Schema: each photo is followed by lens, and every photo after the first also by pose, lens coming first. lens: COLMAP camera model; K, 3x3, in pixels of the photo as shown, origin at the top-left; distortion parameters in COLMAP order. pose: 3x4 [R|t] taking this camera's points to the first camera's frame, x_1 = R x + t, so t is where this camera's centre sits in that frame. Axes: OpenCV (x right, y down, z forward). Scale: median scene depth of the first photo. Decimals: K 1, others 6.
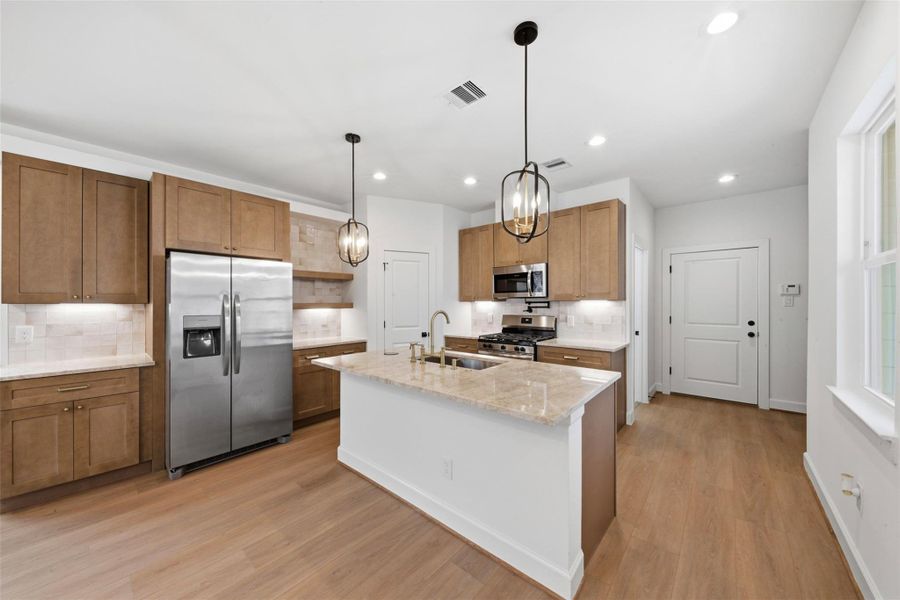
lens RADIAL K [[323.0, 0, 452.5], [0, 323.0, 301.3], [0, 0, 1]] dist [-0.006413, -0.000739]
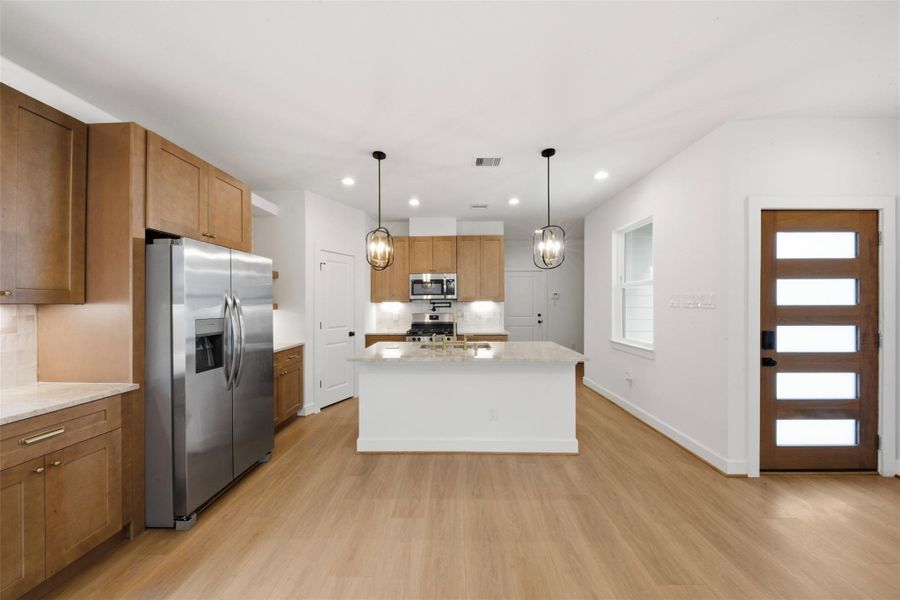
lens RADIAL K [[323.0, 0, 452.6], [0, 323.0, 300.1], [0, 0, 1]] dist [-0.006413, -0.000739]
pose [[0.762904, 0.005985, 0.646485, -0.805064], [-0.000793, 0.999965, -0.008321, 0.003240], [-0.646512, 0.005836, 0.762882, -0.015701]]
